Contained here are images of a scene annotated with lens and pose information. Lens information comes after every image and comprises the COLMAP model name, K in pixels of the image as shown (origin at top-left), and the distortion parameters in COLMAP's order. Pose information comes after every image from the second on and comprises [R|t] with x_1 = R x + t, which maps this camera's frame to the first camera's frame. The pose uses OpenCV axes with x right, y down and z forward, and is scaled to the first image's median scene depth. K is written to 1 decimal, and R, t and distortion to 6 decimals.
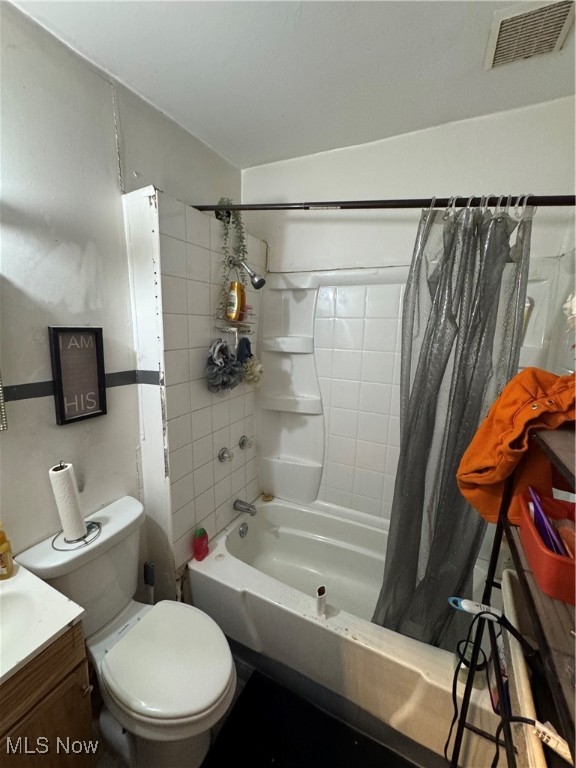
lens RADIAL K [[307.2, 0, 288.8], [0, 307.2, 383.9], [0, 0, 1]] dist [-0.003842, 0.000642]
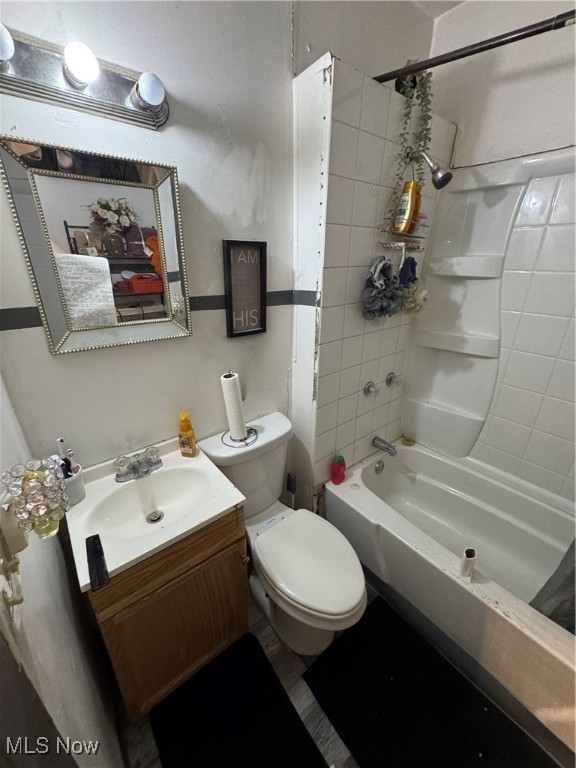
lens RADIAL K [[307.2, 0, 288.8], [0, 307.2, 383.9], [0, 0, 1]] dist [-0.003842, 0.000642]
pose [[0.906722, 0.140420, -0.397665, -0.079489], [-0.060850, 0.976634, 0.206114, 0.046107], [0.417316, -0.162690, 0.894080, 0.069244]]
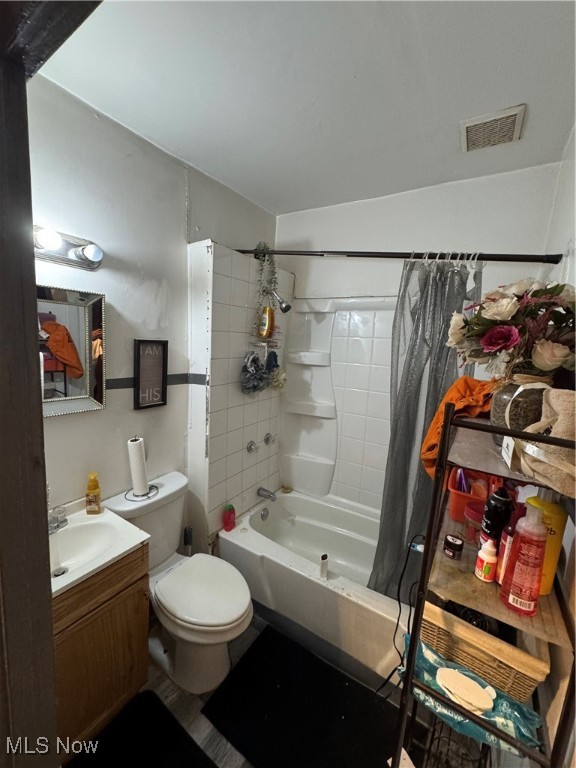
lens RADIAL K [[307.2, 0, 288.8], [0, 307.2, 383.9], [0, 0, 1]] dist [-0.003842, 0.000642]
pose [[0.994553, 0.038217, -0.096975, 0.054047], [-0.043045, 0.997910, -0.048197, 0.044368], [0.094930, 0.052109, 0.994119, -0.254090]]
